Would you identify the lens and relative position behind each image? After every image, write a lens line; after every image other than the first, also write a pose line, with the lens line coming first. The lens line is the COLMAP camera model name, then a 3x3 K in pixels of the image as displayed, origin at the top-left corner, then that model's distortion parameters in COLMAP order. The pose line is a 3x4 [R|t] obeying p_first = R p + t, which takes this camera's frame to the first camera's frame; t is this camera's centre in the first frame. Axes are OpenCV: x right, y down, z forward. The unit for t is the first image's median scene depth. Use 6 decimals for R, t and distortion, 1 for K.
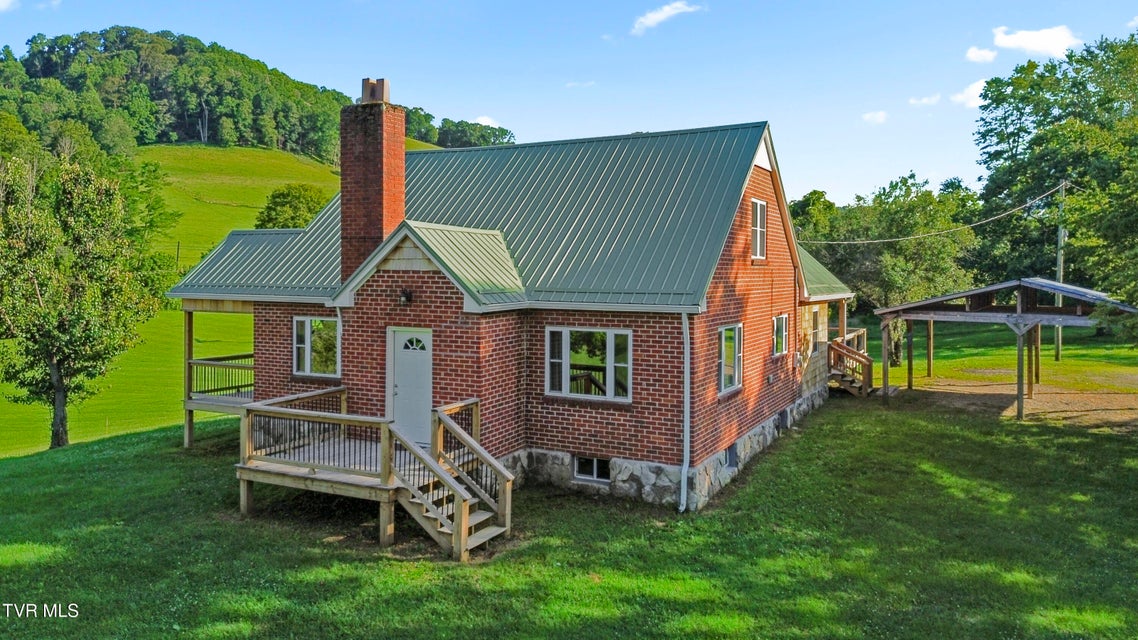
lens RADIAL K [[816.0, 0, 571.0], [0, 816.0, 262.1], [0, 0, 1]] dist [0.073522, -0.092059]
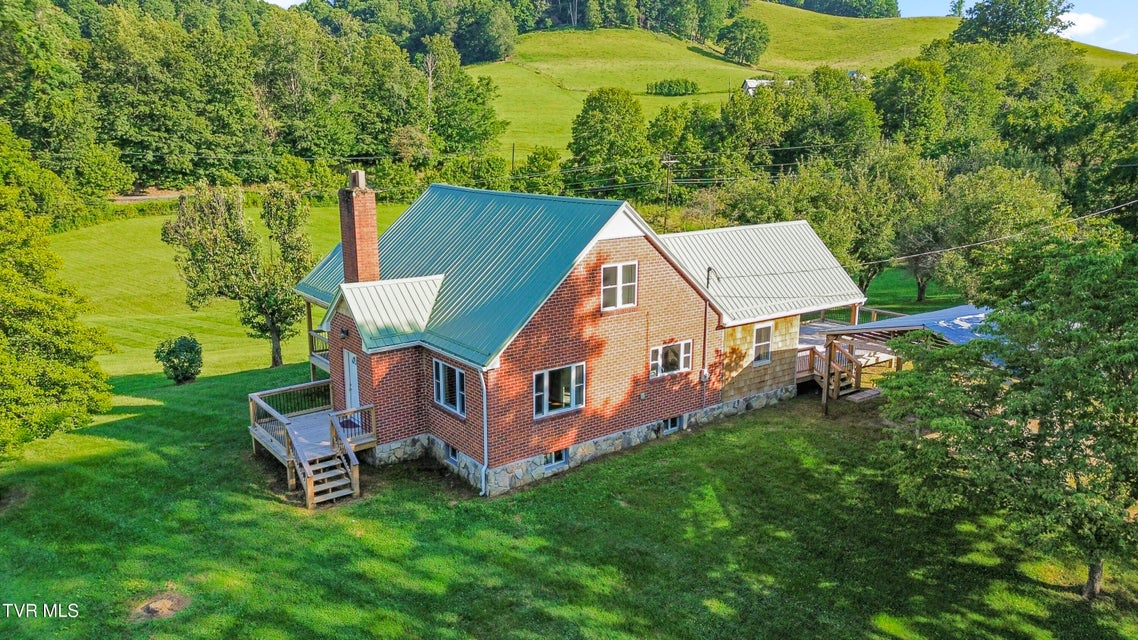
lens RADIAL K [[798.2, 0, 569.5], [0, 798.2, 311.9], [0, 0, 1]] dist [0.063972, -0.069169]
pose [[0.907656, 0.082866, -0.411453, 0.512881], [0.007208, 0.977094, 0.212685, -0.201793], [0.419652, -0.196010, 0.886269, -0.103761]]
